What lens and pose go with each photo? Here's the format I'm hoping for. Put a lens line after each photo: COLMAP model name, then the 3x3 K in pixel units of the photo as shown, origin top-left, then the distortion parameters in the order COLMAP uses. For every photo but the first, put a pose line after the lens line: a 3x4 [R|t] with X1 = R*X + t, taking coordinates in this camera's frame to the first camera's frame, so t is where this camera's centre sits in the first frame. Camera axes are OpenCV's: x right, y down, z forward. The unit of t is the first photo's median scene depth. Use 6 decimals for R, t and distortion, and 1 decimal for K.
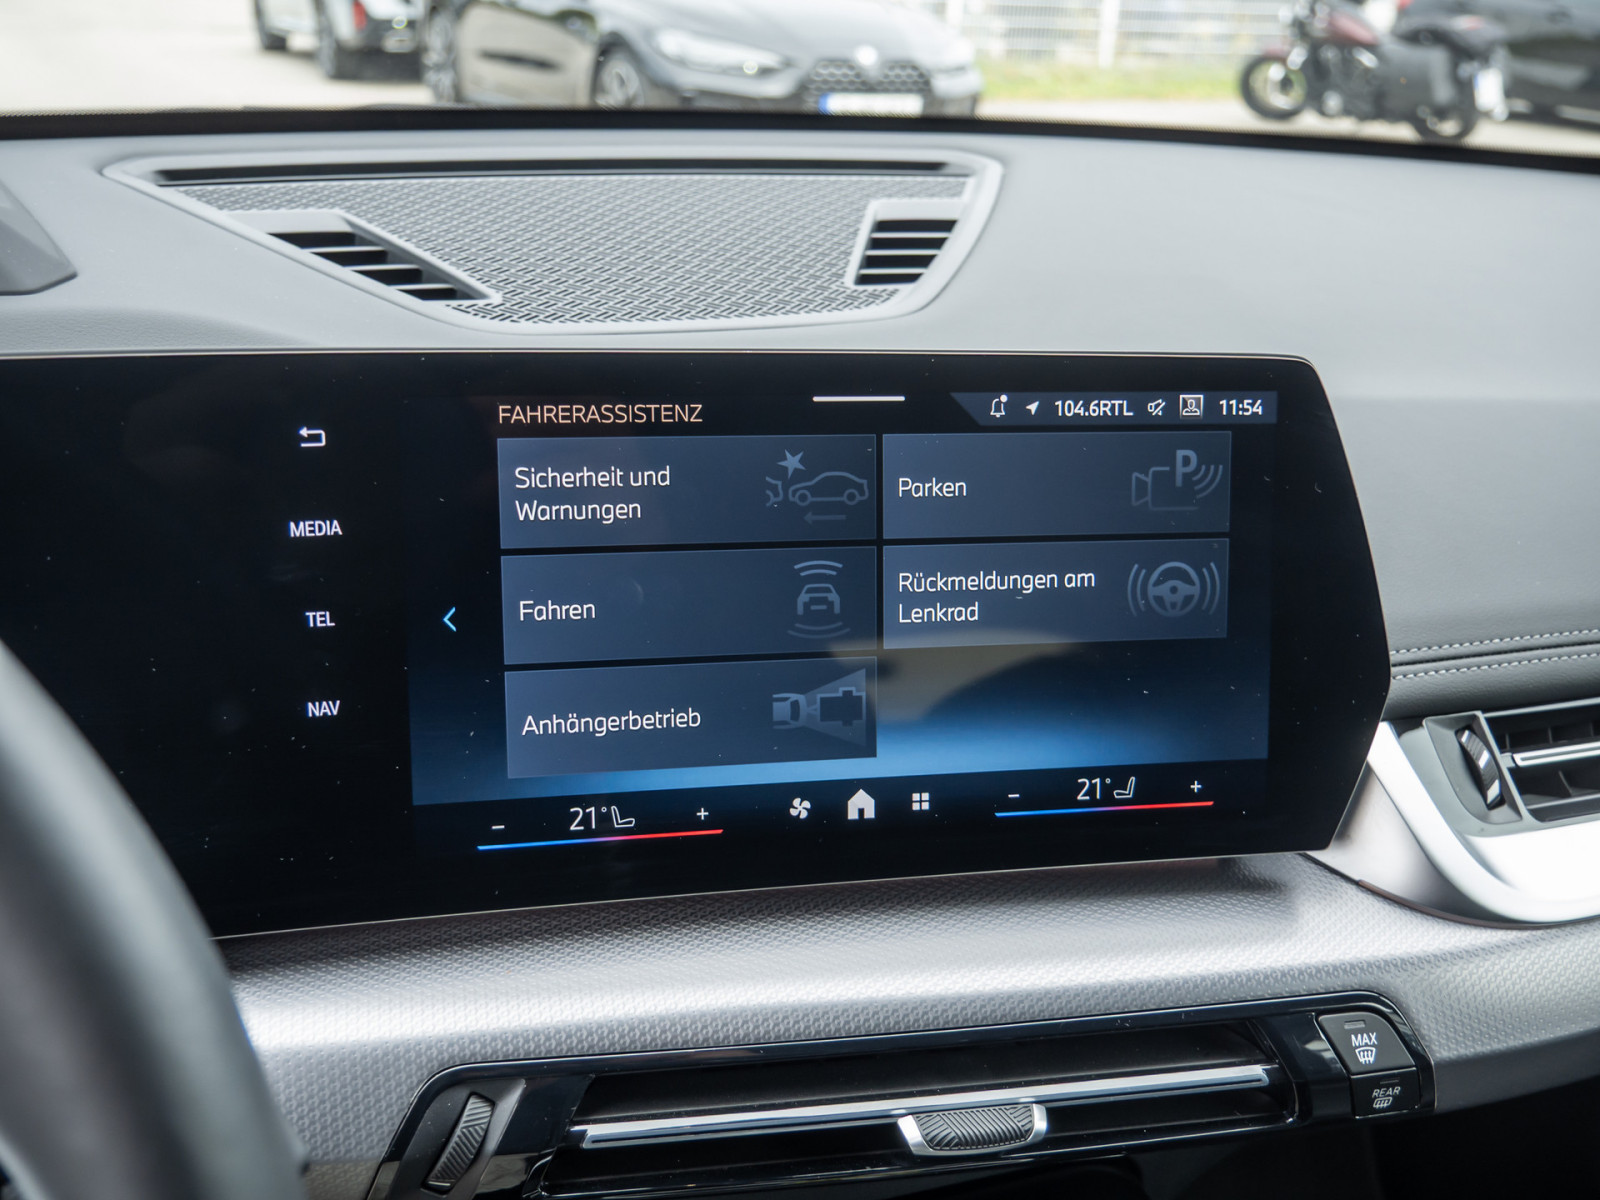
lens RADIAL K [[1600.7, 0, 800.6], [0, 1600.7, 615.7], [0, 0, 1]] dist [-0.016645, 0.020638]
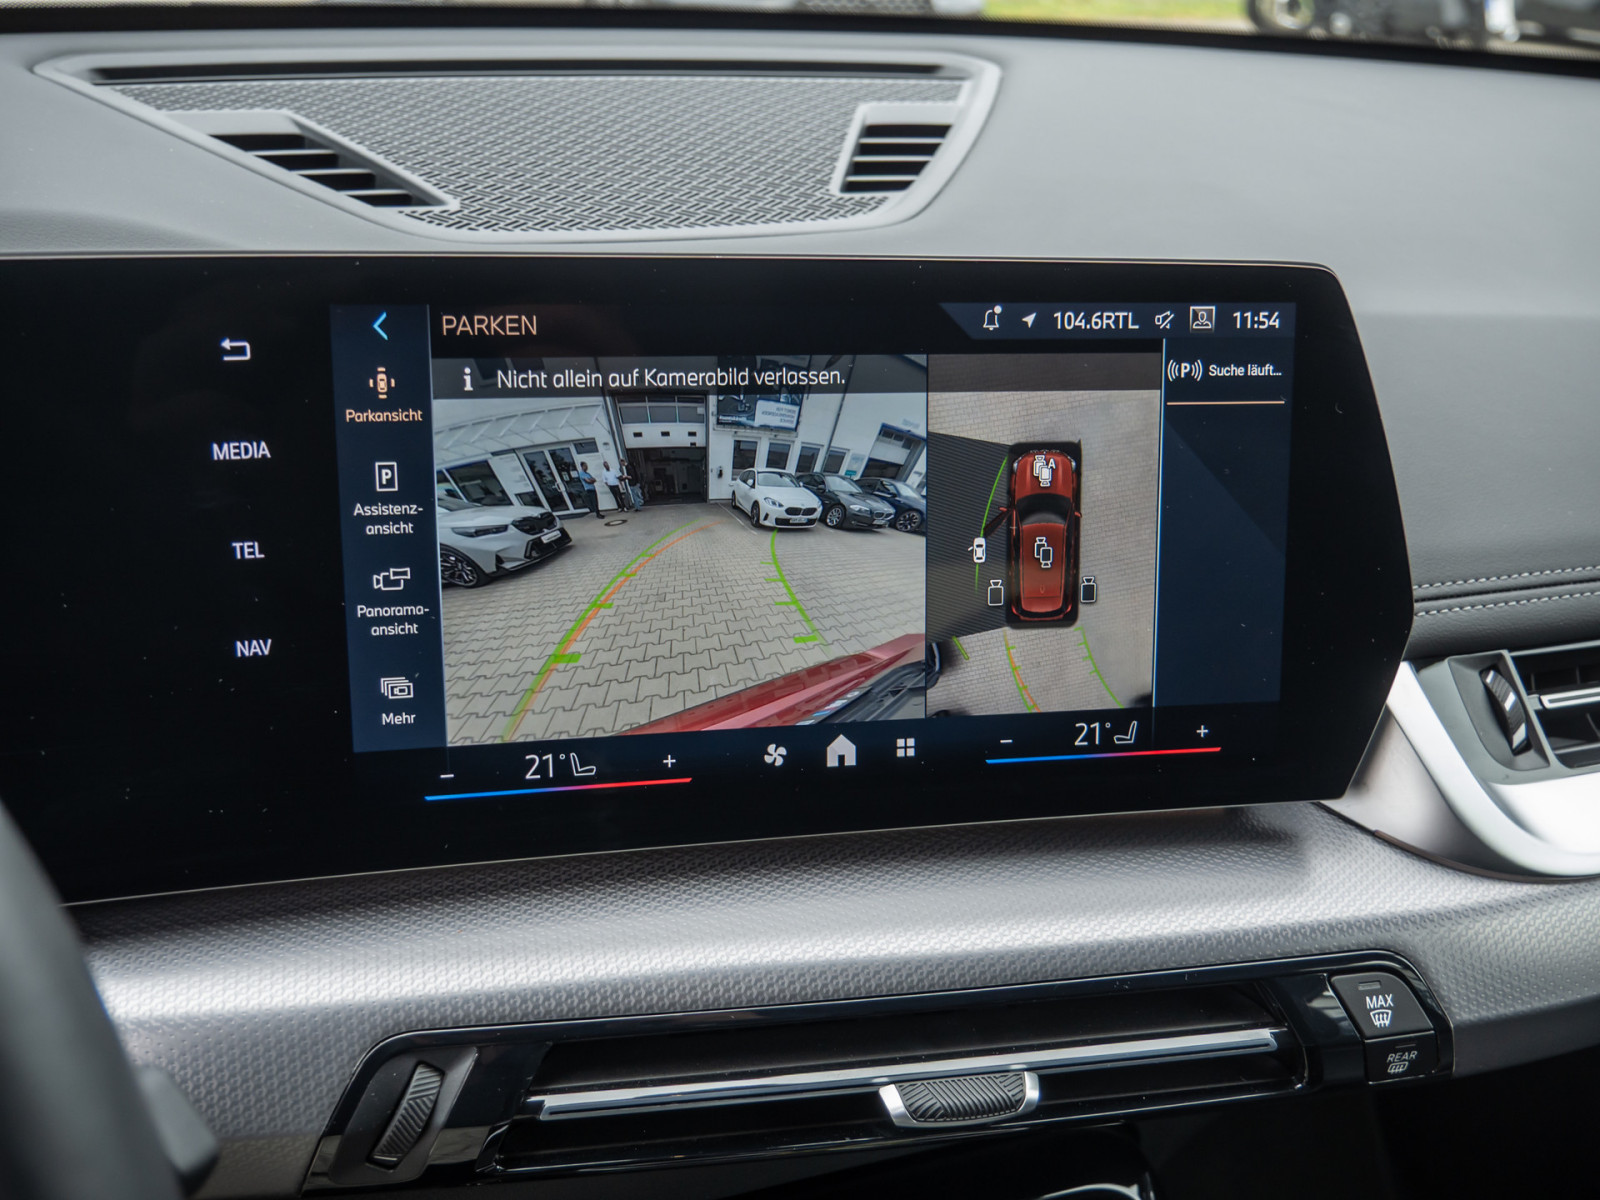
lens RADIAL K [[1600.7, 0, 800.6], [0, 1600.7, 615.7], [0, 0, 1]] dist [-0.016645, 0.020638]
pose [[0.999999, 0.000709, 0.000920, 0.012878], [-0.000748, 0.999066, 0.043208, -0.000241], [-0.000888, -0.043209, 0.999066, 0.074966]]
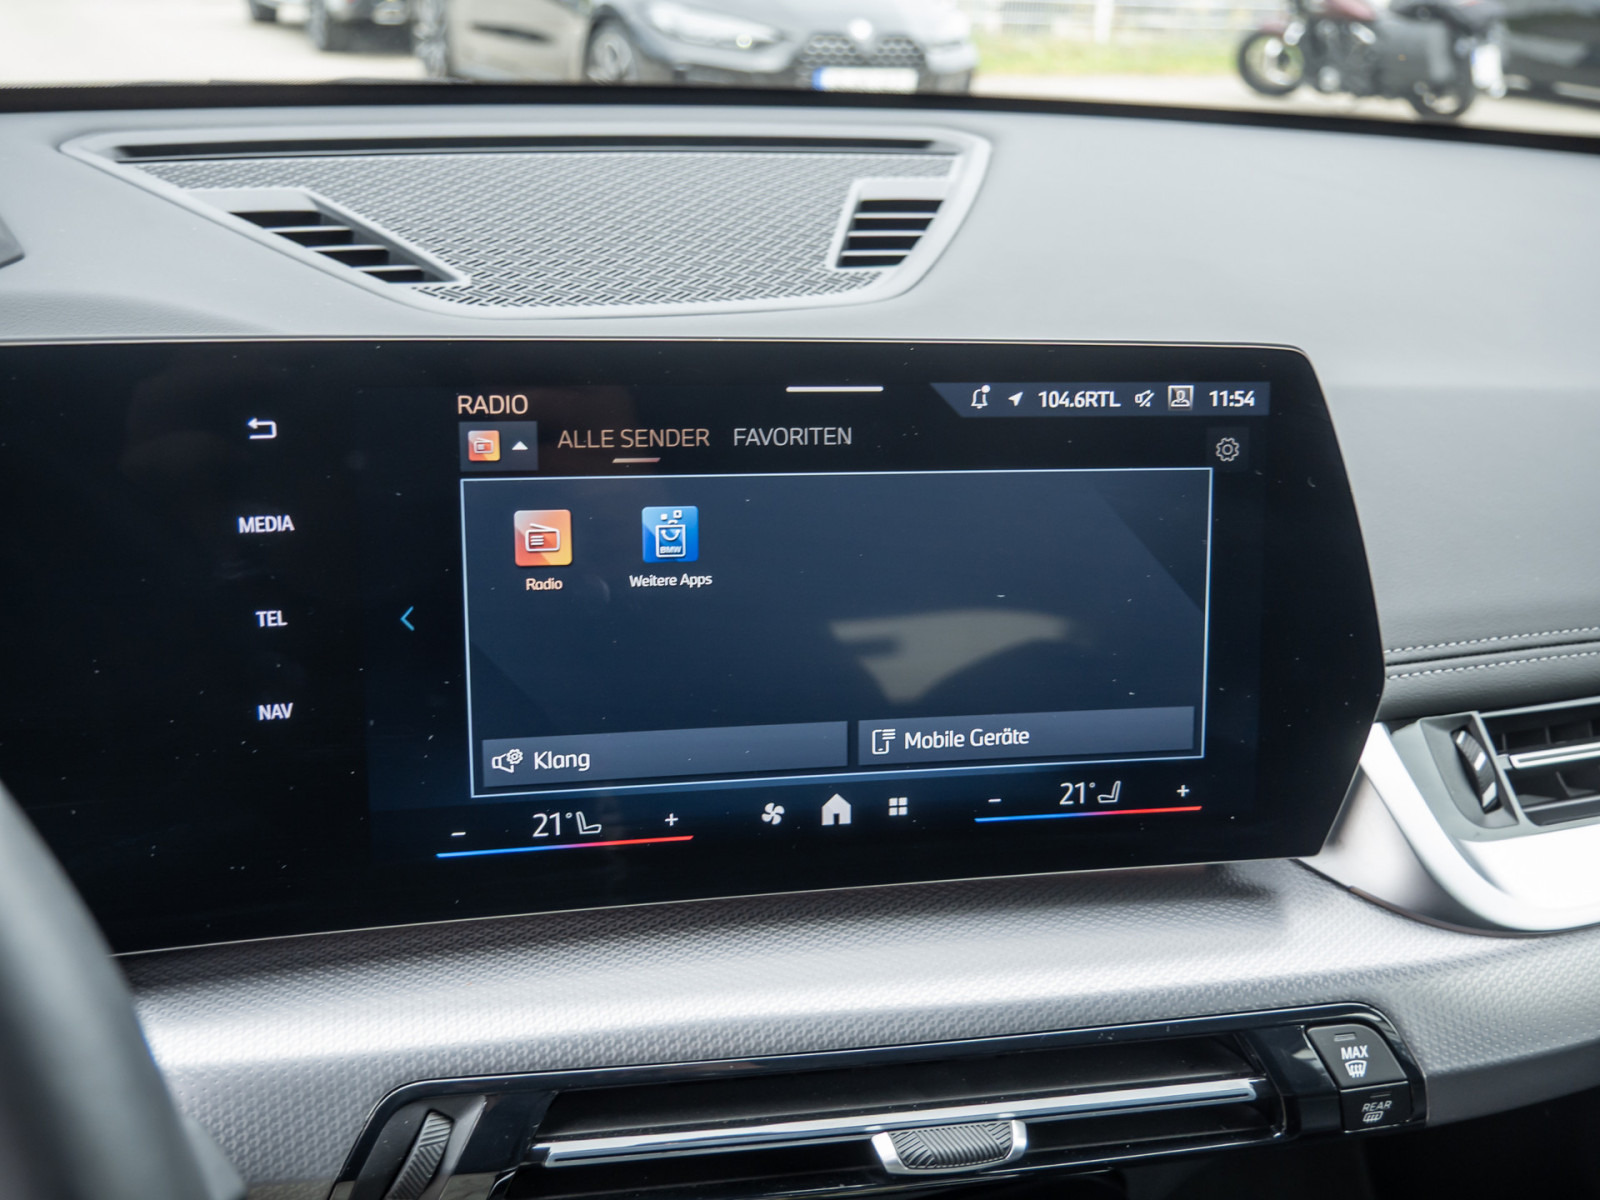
lens RADIAL K [[1600.7, 0, 800.6], [0, 1600.7, 615.7], [0, 0, 1]] dist [-0.016645, 0.020638]
pose [[0.999989, 0.002638, 0.003949, 0.011776], [-0.002696, 0.999888, 0.014744, -0.012856], [-0.003910, -0.014755, 0.999883, 0.035034]]
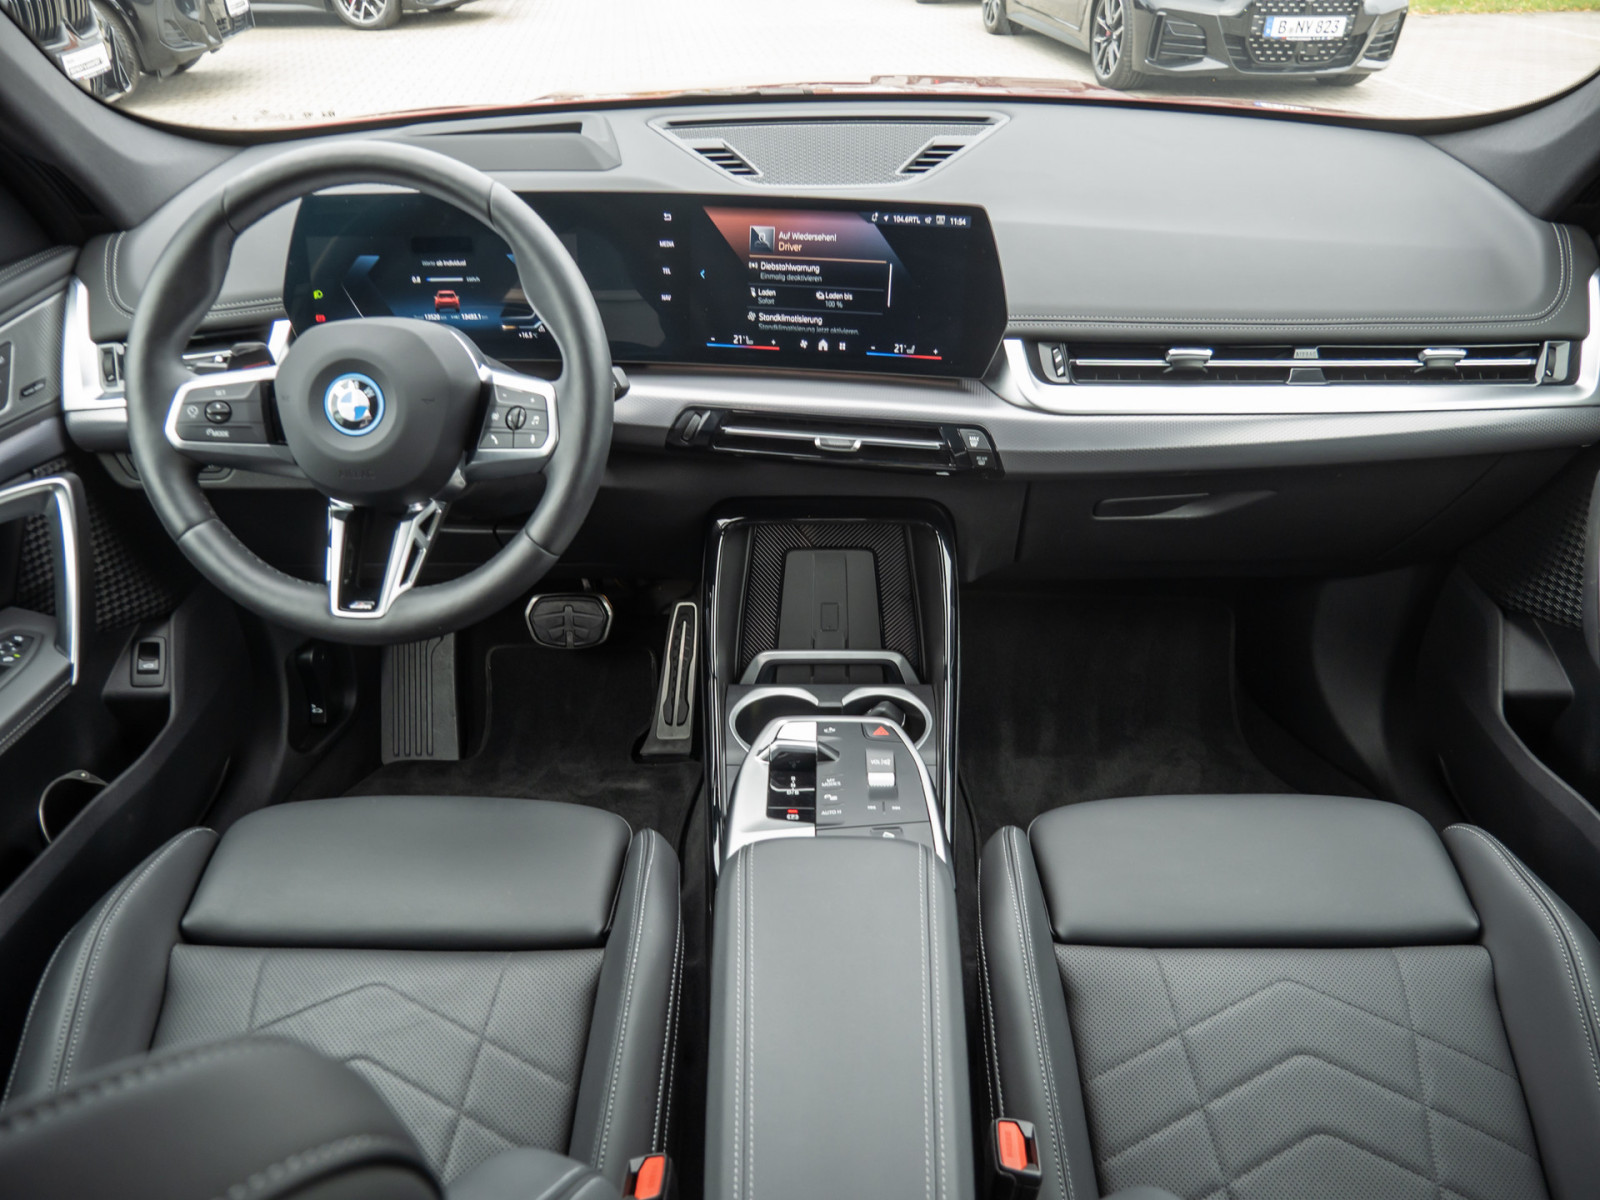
lens RADIAL K [[1151.4, 0, 800.0], [0, 1151.4, 600.0], [0, 0, 1]] dist [-0.055056, 0.005293]
pose [[0.929971, 0.153427, -0.334087, 0.801170], [-0.094428, 0.977951, 0.186267, 0.185284], [0.355299, -0.141676, 0.923954, -1.142222]]
